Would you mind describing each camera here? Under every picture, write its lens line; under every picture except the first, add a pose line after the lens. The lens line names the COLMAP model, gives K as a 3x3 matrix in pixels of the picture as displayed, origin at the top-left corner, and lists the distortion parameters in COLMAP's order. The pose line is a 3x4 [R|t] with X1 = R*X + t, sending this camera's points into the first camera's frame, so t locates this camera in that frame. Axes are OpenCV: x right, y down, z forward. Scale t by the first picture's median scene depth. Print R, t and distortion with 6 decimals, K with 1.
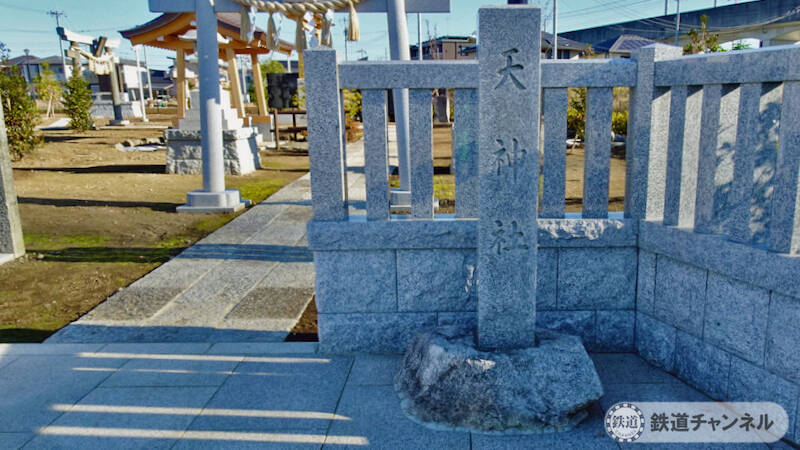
lens RADIAL K [[635.5, 0, 473.0], [0, 635.5, 223.9], [0, 0, 1]] dist [0.014366, -0.001058]
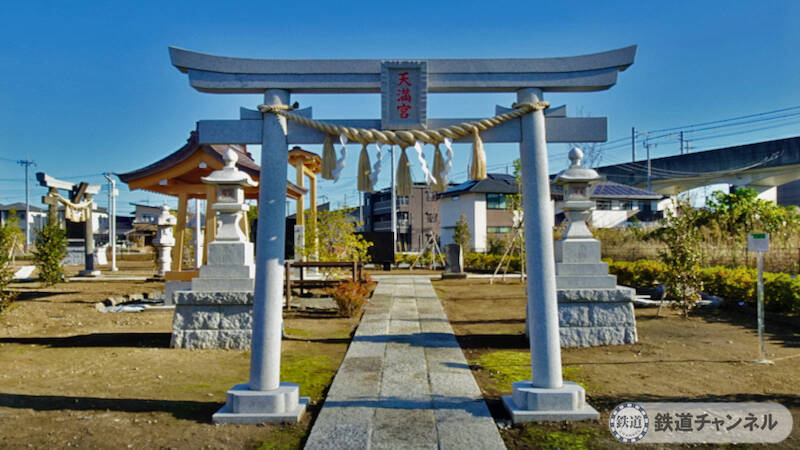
lens RADIAL K [[610.7, 0, 400.0], [0, 610.7, 225.0], [0, 0, 1]] dist [0.007132, 0.003832]
pose [[0.999997, -0.002469, 0.000532, -0.159296], [0.002525, 0.975972, -0.217881, -0.049033], [0.000019, 0.217881, 0.975975, 0.190122]]
